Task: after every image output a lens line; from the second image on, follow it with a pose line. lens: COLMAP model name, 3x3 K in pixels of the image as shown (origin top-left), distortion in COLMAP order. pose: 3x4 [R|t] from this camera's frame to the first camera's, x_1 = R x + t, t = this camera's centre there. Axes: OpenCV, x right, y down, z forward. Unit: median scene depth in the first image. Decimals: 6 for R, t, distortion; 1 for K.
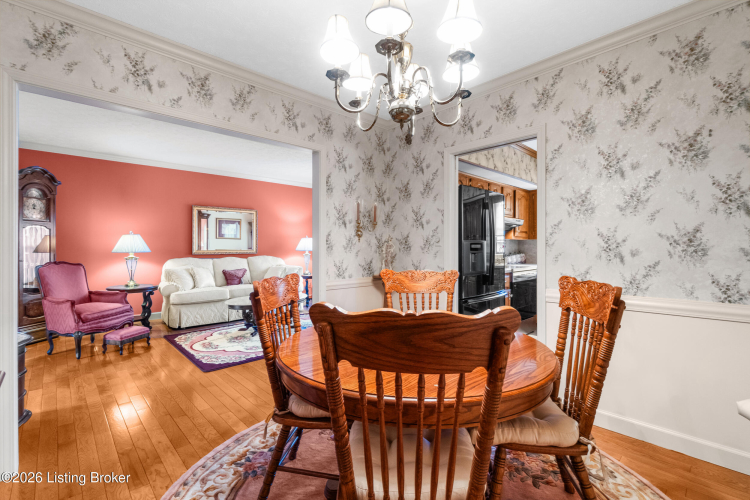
lens RADIAL K [[338.8, 0, 372.5], [0, 338.8, 249.6], [0, 0, 1]] dist [-0.000321, 0.000441]
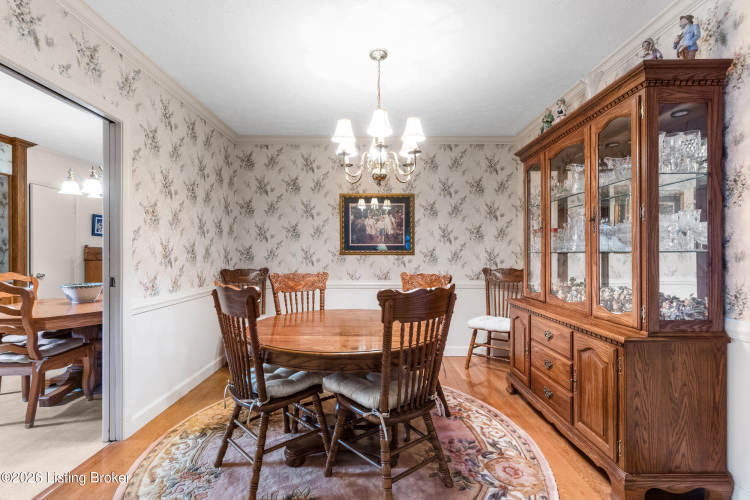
lens RADIAL K [[335.1, 0, 373.0], [0, 335.1, 254.7], [0, 0, 1]] dist [-0.001839, -0.000432]
pose [[-0.728030, 0.000192, 0.685546, -0.325822], [0.004188, 0.999983, 0.004167, -0.004855], [-0.685533, 0.005905, -0.728018, 0.701100]]
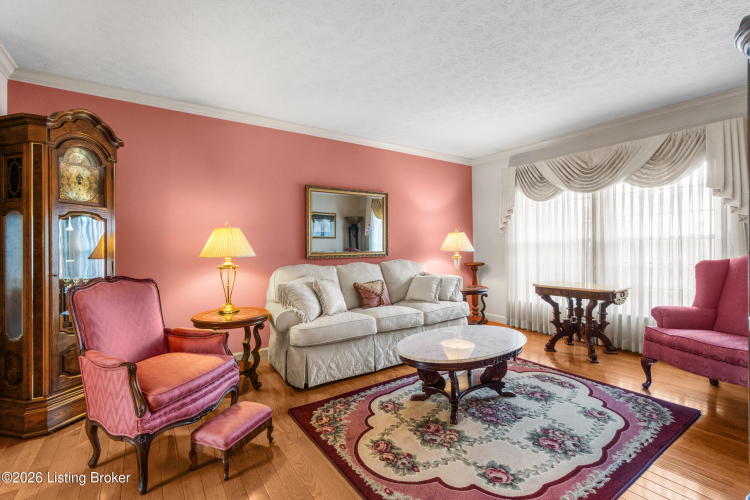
lens RADIAL K [[338.4, 0, 372.4], [0, 338.4, 246.2], [0, 0, 1]] dist [0.001378, 0.000065]
pose [[0.987813, -0.013337, -0.155071, -0.406476], [0.011530, 0.999855, -0.012549, -0.001329], [0.155216, 0.010608, 0.987824, 0.495015]]
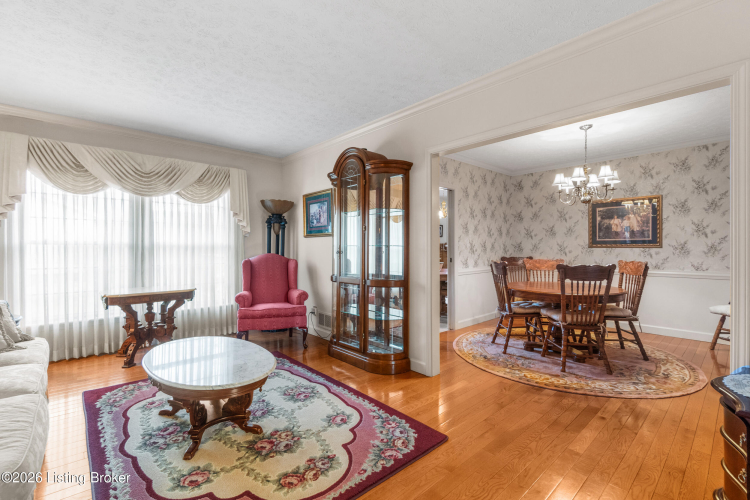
lens RADIAL K [[338.8, 0, 372.5], [0, 338.8, 249.6], [0, 0, 1]] dist [-0.000321, 0.000441]
pose [[0.019030, -0.005708, 0.999803, -0.864631], [0.008311, 0.999950, 0.005551, -0.007644], [-0.999784, 0.008203, 0.019077, 0.850462]]
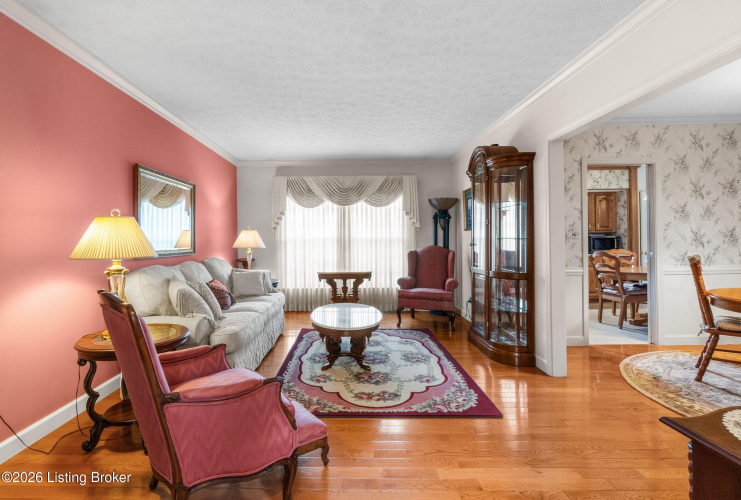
lens RADIAL K [[353.4, 0, 345.6], [0, 353.4, 240.7], [0, 0, 1]] dist [0.001878, -0.000260]
pose [[0.692251, -0.007653, 0.721617, -0.942390], [0.016725, 0.999845, -0.005440, -0.008145], [-0.721463, 0.015835, 0.692272, 0.539119]]
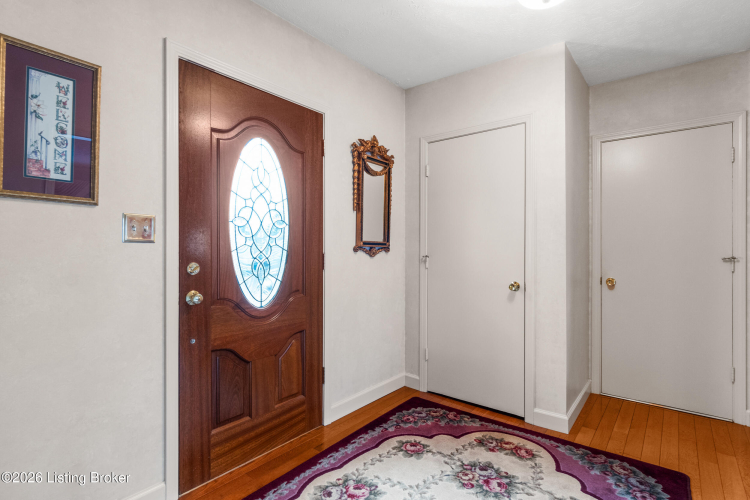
lens RADIAL K [[355.0, 0, 386.2], [0, 355.0, 249.1], [0, 0, 1]] dist [-0.026547, -0.000144]
pose [[-0.985825, -0.005216, -0.167695, -0.205935], [-0.007620, 0.999877, 0.013696, -0.013951], [0.167603, 0.014780, -0.985744, 1.385758]]
